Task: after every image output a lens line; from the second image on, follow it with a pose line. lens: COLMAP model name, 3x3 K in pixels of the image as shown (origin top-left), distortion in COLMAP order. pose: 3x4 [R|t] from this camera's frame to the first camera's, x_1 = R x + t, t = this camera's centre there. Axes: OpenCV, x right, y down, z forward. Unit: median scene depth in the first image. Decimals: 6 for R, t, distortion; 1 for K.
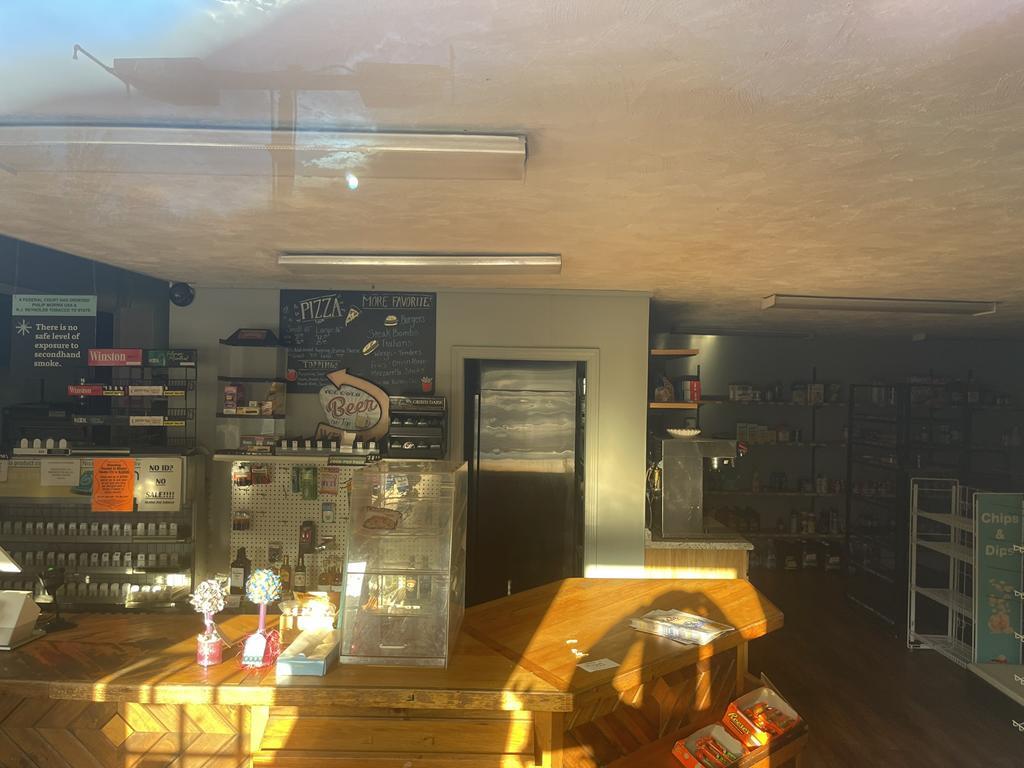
lens RADIAL K [[771.3, 0, 512.0], [0, 771.3, 384.0], [0, 0, 1]] dist [0.083708, -0.114549]
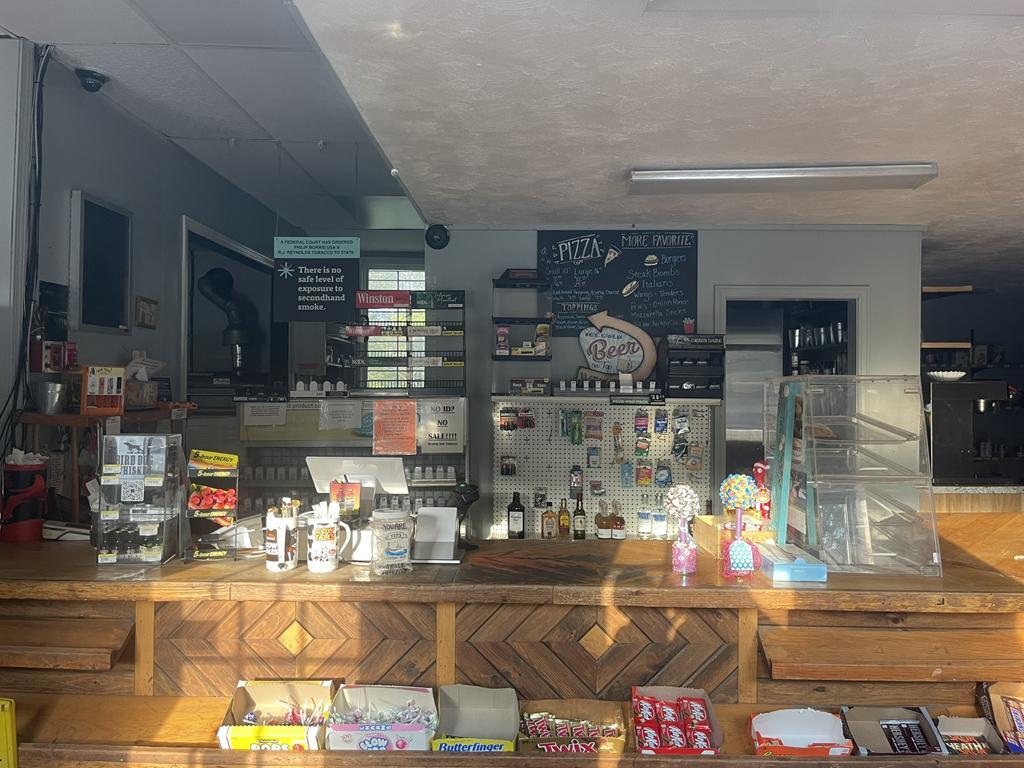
lens RADIAL K [[771.3, 0, 512.0], [0, 771.3, 384.0], [0, 0, 1]] dist [0.083708, -0.114549]
pose [[0.999914, -0.011131, -0.006993, -0.335640], [0.011153, 0.999933, 0.003200, 0.069784], [0.006957, -0.003278, 0.999970, 0.029354]]
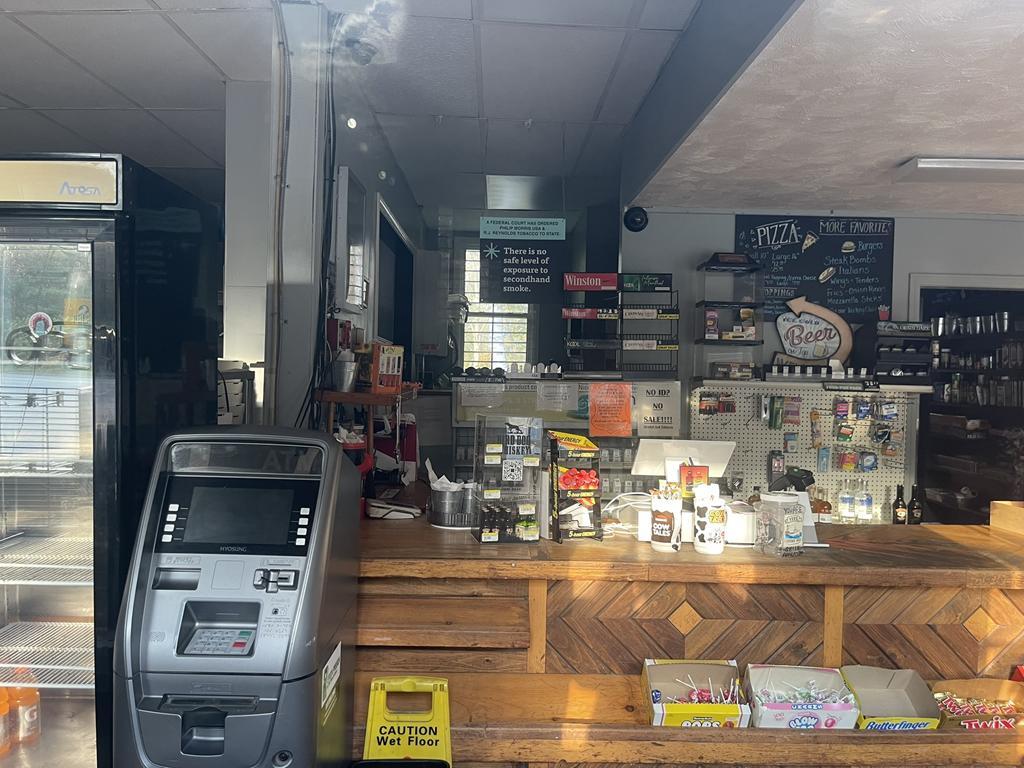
lens RADIAL K [[771.3, 0, 512.0], [0, 771.3, 384.0], [0, 0, 1]] dist [0.083708, -0.114549]
pose [[0.999422, 0.003058, 0.033860, -0.630017], [-0.003962, 0.999636, 0.026672, 0.067615], [-0.033766, -0.026791, 0.999071, 0.030900]]
